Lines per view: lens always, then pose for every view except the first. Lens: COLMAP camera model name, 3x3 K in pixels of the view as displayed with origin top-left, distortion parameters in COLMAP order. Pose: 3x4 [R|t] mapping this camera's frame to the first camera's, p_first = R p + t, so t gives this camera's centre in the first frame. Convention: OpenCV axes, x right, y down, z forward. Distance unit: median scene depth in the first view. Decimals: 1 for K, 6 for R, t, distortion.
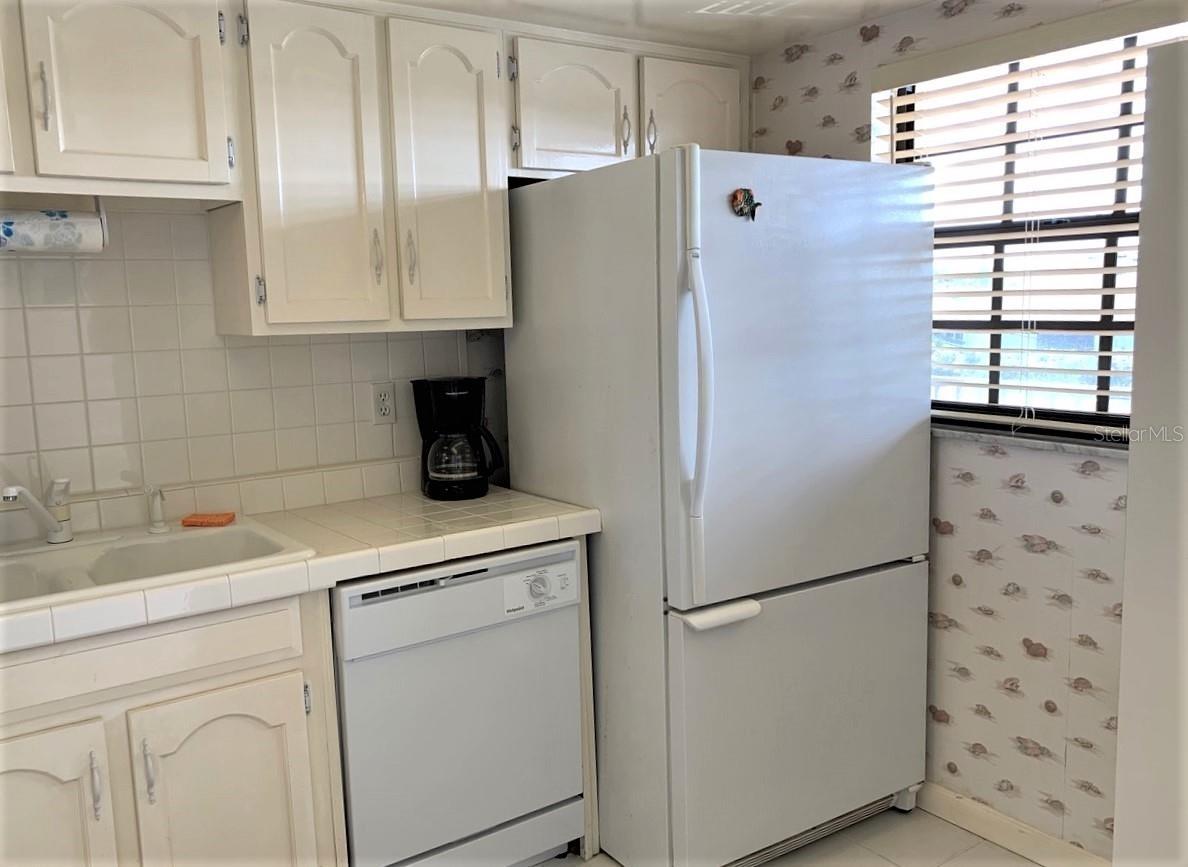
lens RADIAL K [[1004.8, 0, 594.0], [0, 1004.8, 433.5], [0, 0, 1]] dist [0.003964, -0.000801]
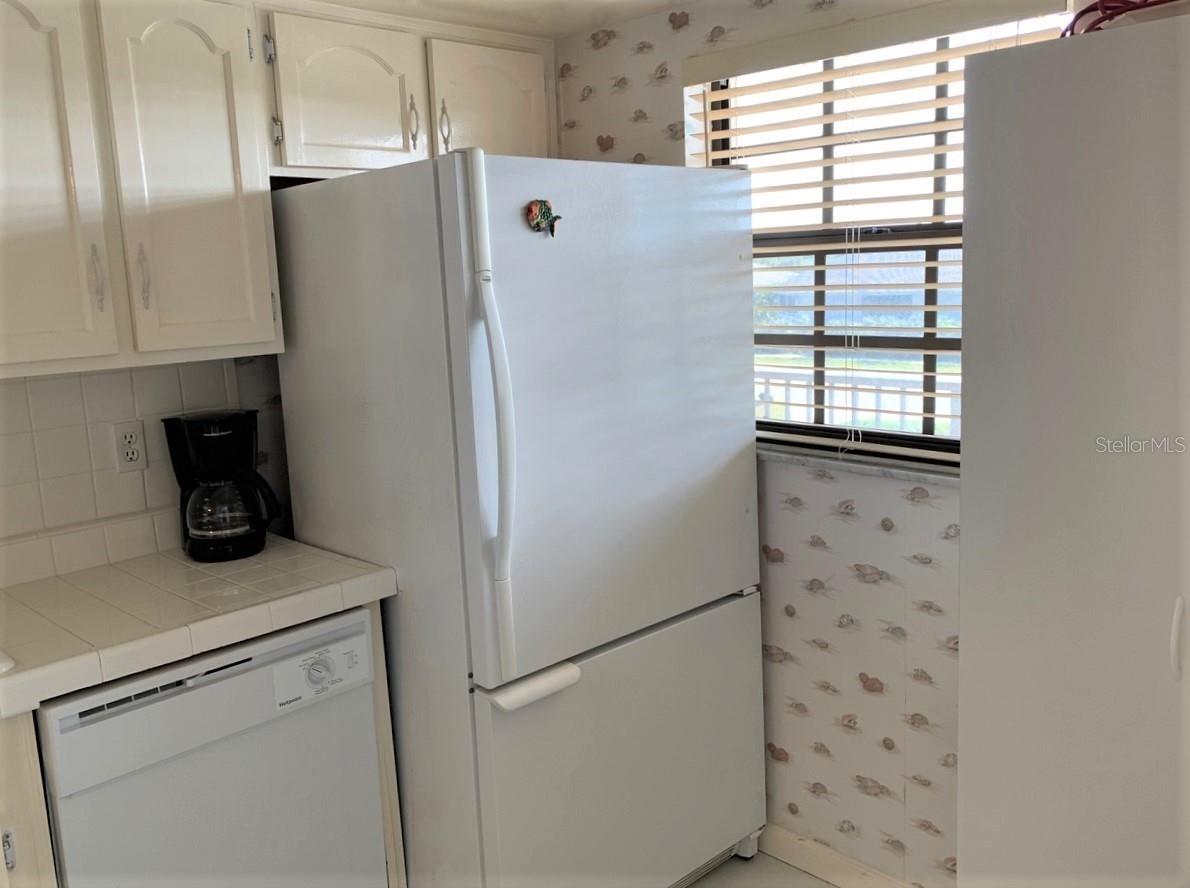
lens RADIAL K [[1021.4, 0, 635.0], [0, 1021.4, 439.2], [0, 0, 1]] dist [0.054134, -0.129165]
pose [[0.979531, -0.043016, 0.196645, 0.039324], [0.039447, 0.998979, 0.022034, -0.045064], [-0.197392, -0.013826, 0.980227, 0.096417]]
